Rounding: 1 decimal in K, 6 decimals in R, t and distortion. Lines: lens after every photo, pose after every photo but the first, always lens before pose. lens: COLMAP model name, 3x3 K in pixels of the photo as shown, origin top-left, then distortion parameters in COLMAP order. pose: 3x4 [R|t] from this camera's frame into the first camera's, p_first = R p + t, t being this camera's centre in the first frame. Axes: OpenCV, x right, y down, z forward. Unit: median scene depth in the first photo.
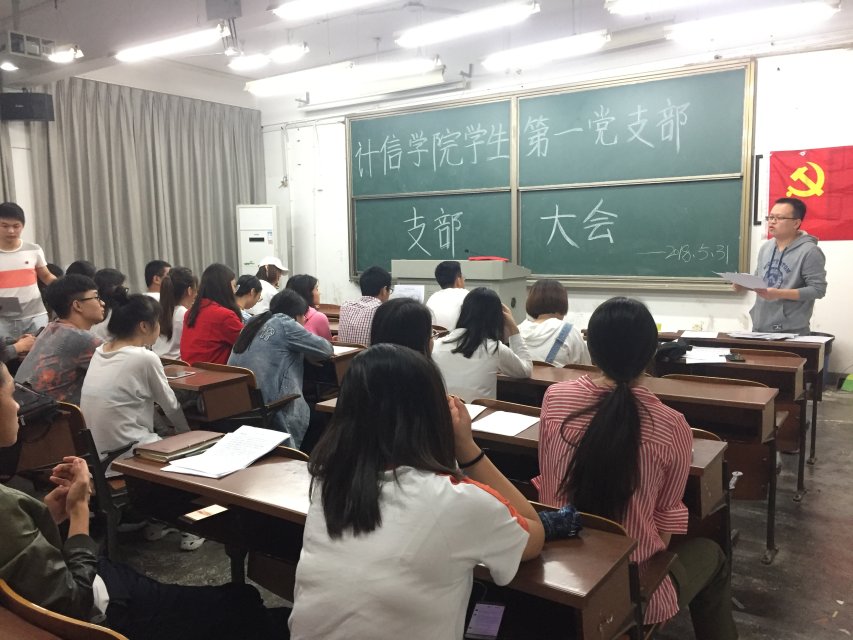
lens RADIAL K [[713.4, 0, 417.6], [0, 713.4, 318.3], [0, 0, 1]] dist [0.060858, -0.076470]
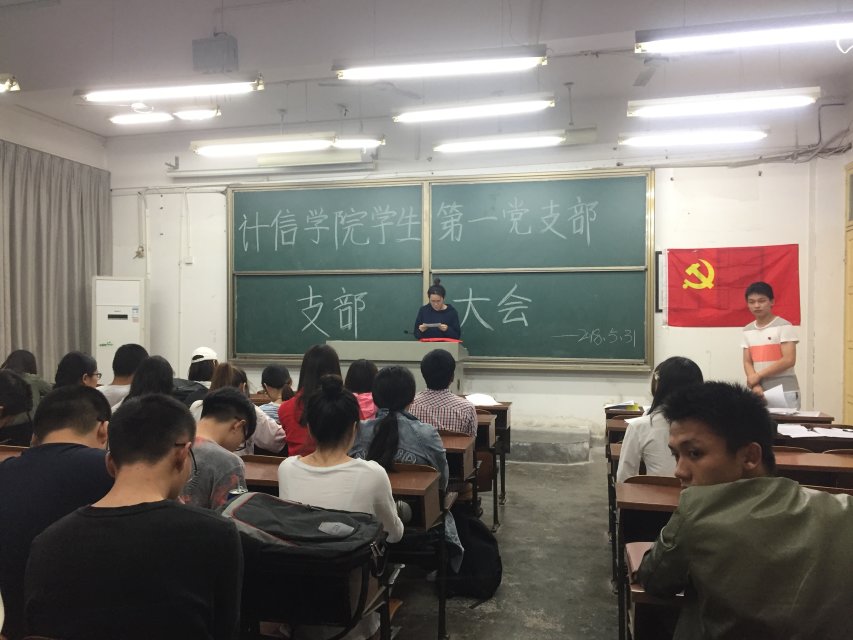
lens RADIAL K [[713.4, 0, 425.4], [0, 713.4, 318.1], [0, 0, 1]] dist [0.060858, -0.076470]
pose [[0.932702, 0.015441, 0.360318, -0.228687], [0.024827, 0.993964, -0.106862, -0.008352], [-0.359793, 0.108616, 0.926689, 0.080236]]
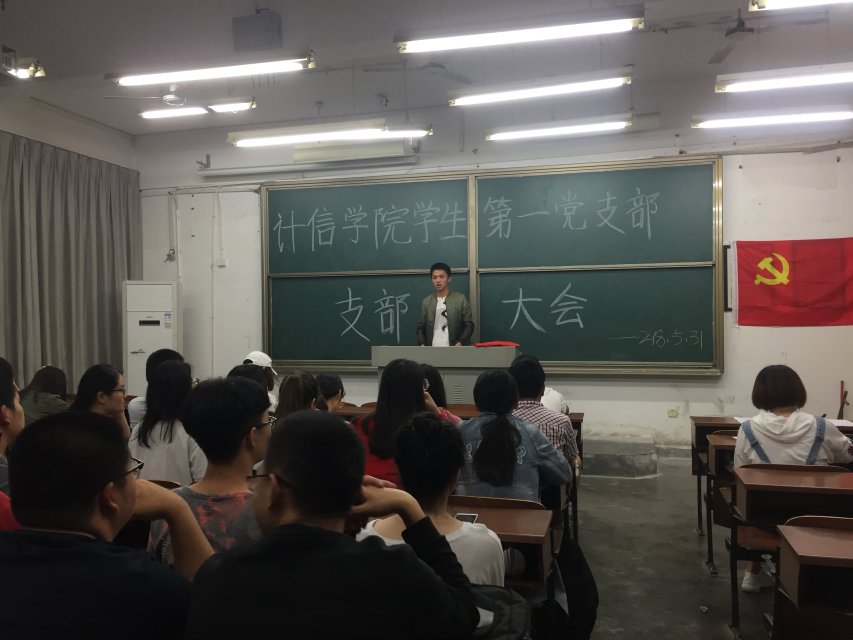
lens RADIAL K [[713.4, 0, 428.6], [0, 713.4, 318.0], [0, 0, 1]] dist [0.060858, -0.076470]
pose [[0.942129, 0.004768, 0.335217, -0.238339], [0.033803, 0.993452, -0.109133, -0.017850], [-0.333542, 0.114149, 0.935799, 0.147177]]
